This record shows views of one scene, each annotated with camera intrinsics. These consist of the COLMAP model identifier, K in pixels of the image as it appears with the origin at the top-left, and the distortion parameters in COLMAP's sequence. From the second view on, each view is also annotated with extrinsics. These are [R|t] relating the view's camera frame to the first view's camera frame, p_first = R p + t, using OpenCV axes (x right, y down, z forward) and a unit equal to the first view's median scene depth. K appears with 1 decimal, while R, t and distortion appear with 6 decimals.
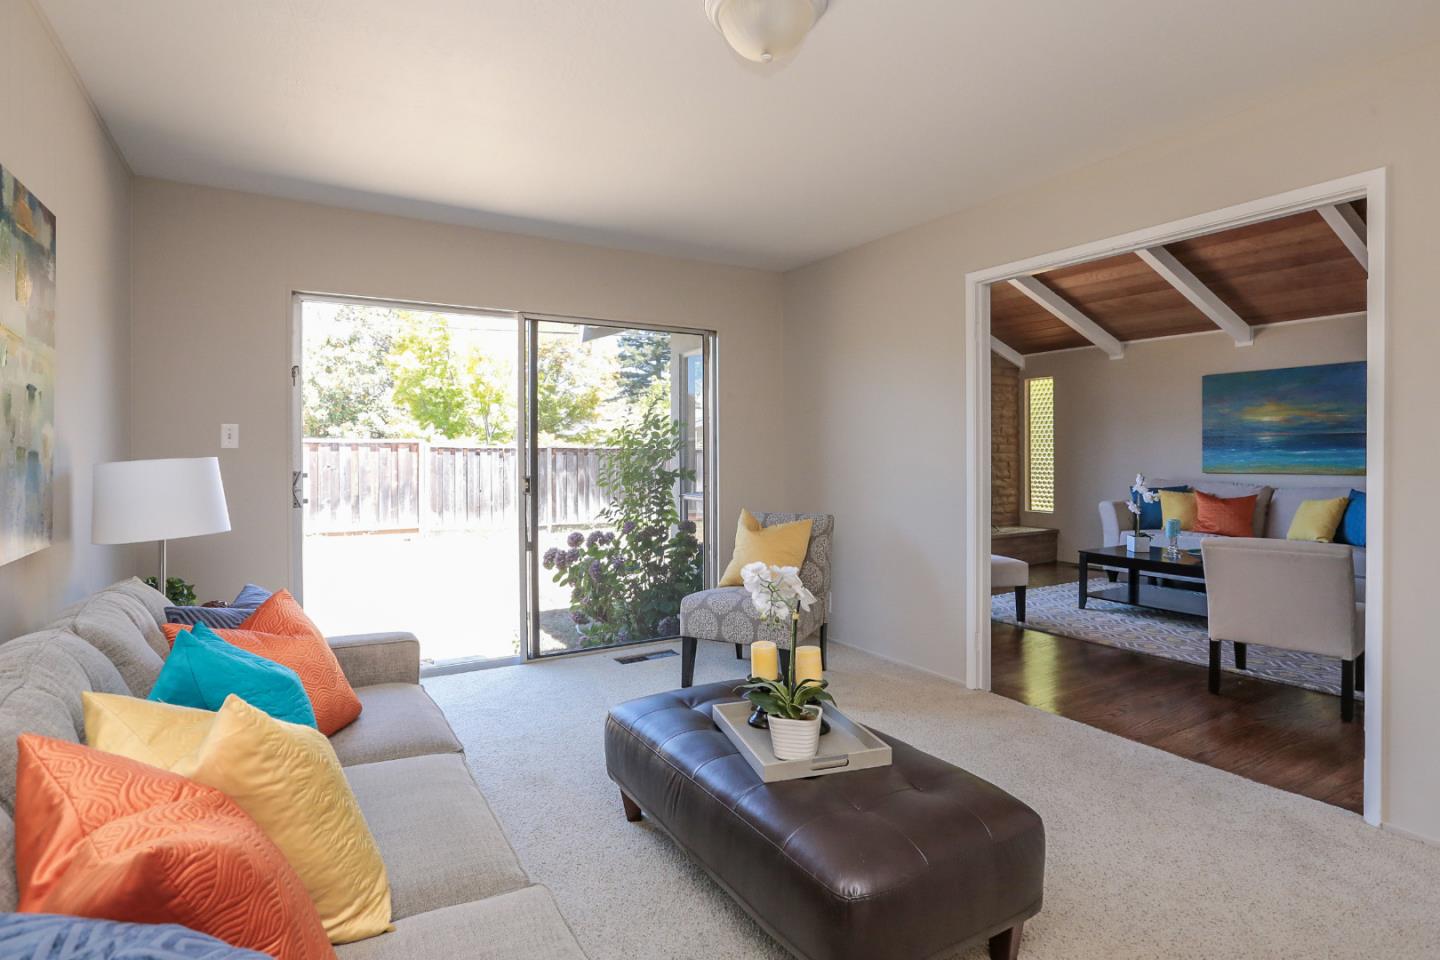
lens RADIAL K [[728.9, 0, 725.8], [0, 728.9, 464.8], [0, 0, 1]] dist [-0.016052, 0.006219]
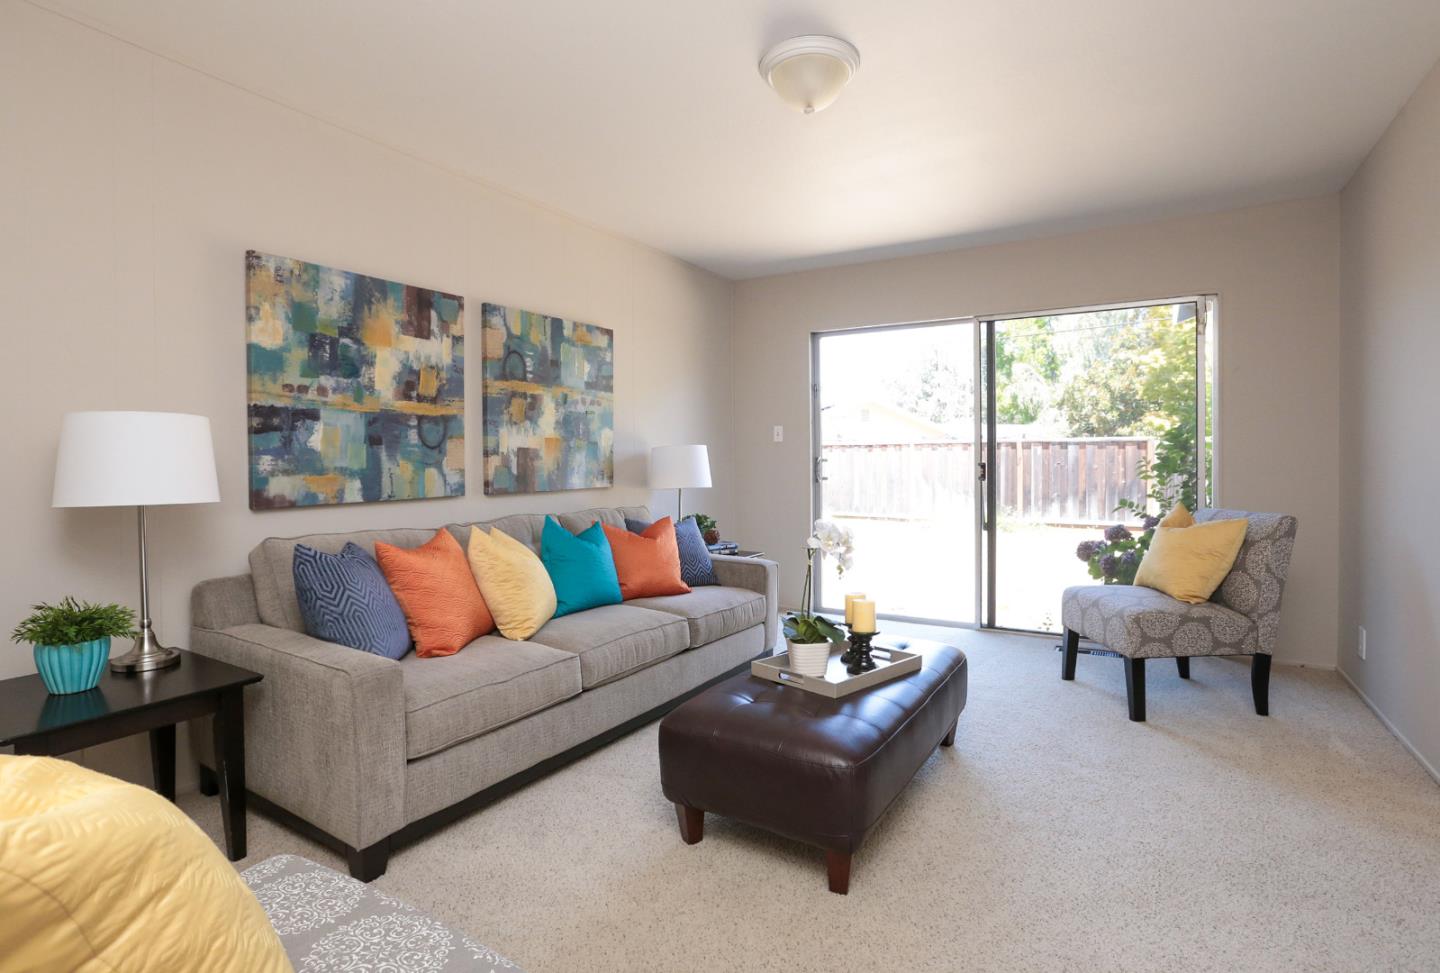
lens RADIAL K [[733.4, 0, 743.3], [0, 733.4, 457.7], [0, 0, 1]] dist [-0.006571, 0.000954]
pose [[0.481575, -0.003316, -0.876399, 0.214409], [-0.008979, 0.999922, -0.008717, 0.008255], [0.876359, 0.012067, 0.481507, 0.057742]]
